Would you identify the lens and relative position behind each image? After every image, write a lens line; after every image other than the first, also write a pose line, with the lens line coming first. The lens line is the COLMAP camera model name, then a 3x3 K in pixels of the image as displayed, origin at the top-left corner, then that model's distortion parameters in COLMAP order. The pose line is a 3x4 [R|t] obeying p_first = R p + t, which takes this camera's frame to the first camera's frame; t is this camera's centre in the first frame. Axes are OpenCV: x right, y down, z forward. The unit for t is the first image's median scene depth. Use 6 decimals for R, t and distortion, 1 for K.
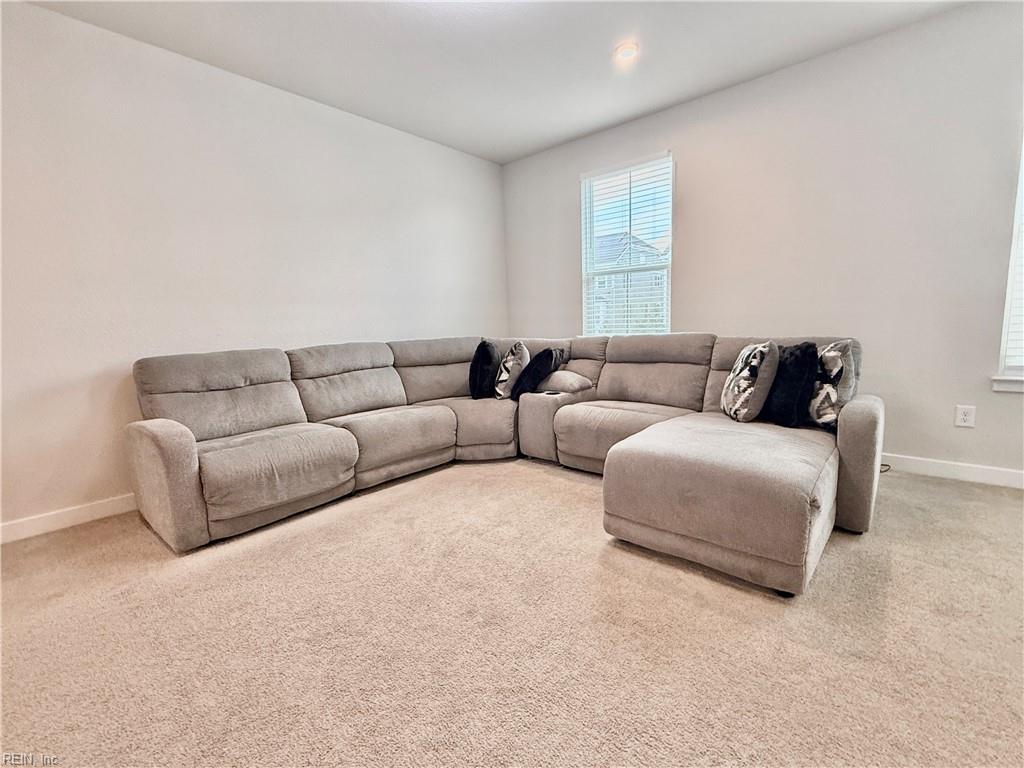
lens RADIAL K [[453.6, 0, 510.2], [0, 453.6, 384.7], [0, 0, 1]] dist [0.000312, 0.000018]
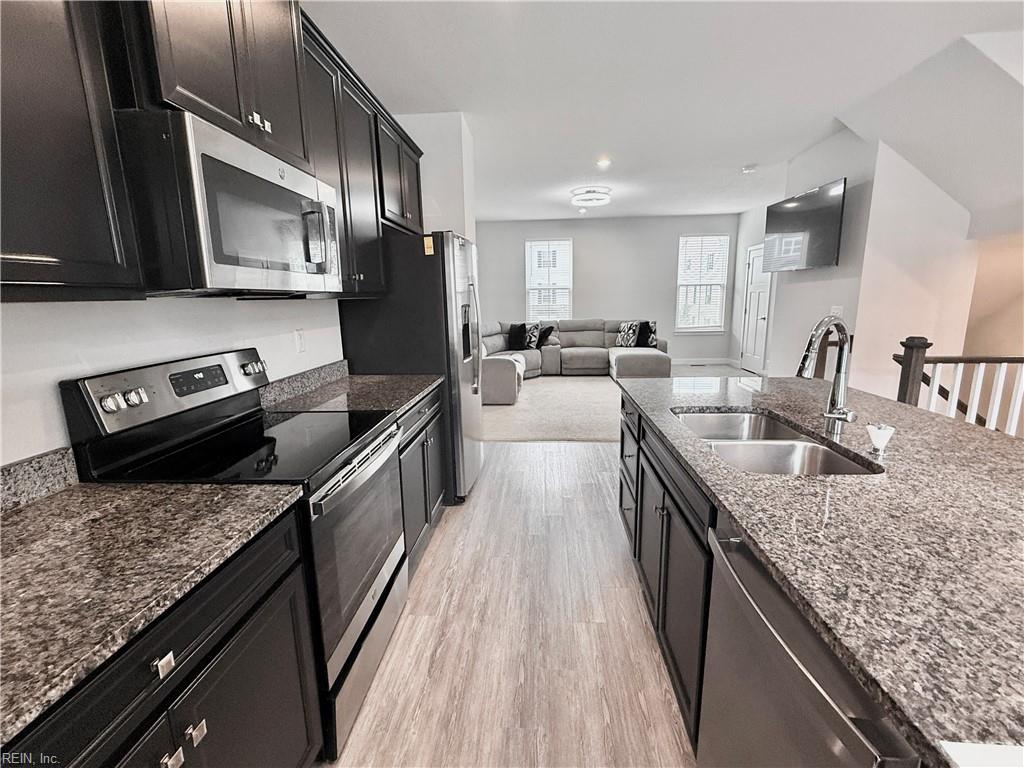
lens RADIAL K [[453.6, 0, 510.2], [0, 453.6, 384.7], [0, 0, 1]] dist [0.000312, 0.000018]
pose [[0.796787, -0.100046, 0.595920, -1.598463], [0.076225, 0.994962, 0.065121, 0.055153], [-0.599433, -0.006463, 0.800399, -0.774351]]
